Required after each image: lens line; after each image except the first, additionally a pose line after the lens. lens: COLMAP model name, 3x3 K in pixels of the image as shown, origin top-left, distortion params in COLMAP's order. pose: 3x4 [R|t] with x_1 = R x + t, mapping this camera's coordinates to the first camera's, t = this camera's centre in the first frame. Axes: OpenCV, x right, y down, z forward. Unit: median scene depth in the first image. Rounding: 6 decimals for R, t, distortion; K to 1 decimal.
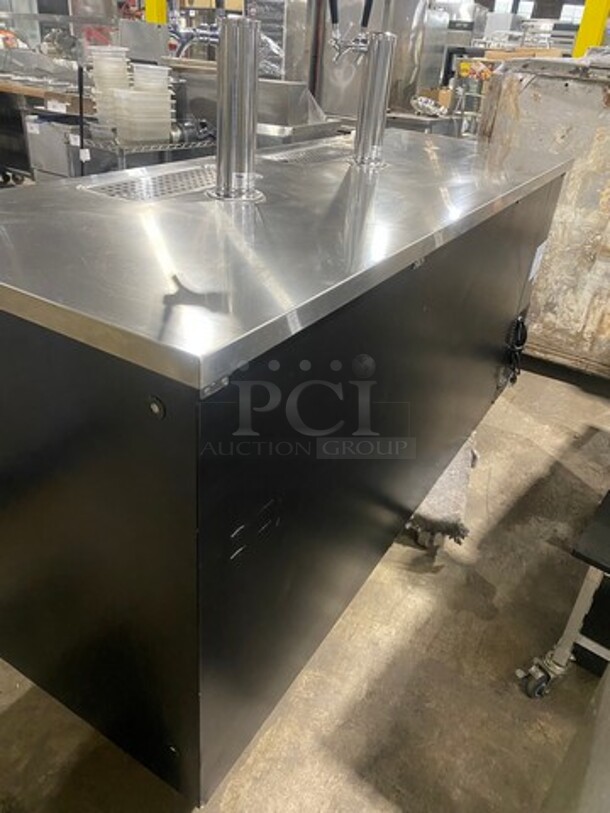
lens RADIAL K [[609.2, 0, 298.2], [0, 609.2, 408.9], [0, 0, 1]] dist [0.003258, 0.004391]
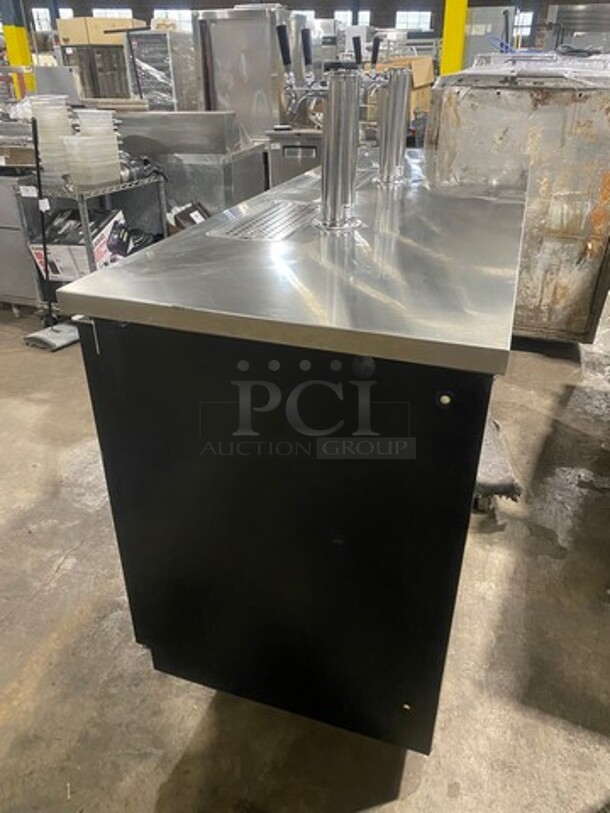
lens RADIAL K [[609.2, 0, 302.0], [0, 609.2, 410.5], [0, 0, 1]] dist [0.003258, 0.004391]
pose [[0.972172, -0.174284, 0.156547, -0.185249], [0.177350, 0.984131, -0.005725, -0.006220], [-0.153065, 0.033329, 0.987654, -0.045092]]
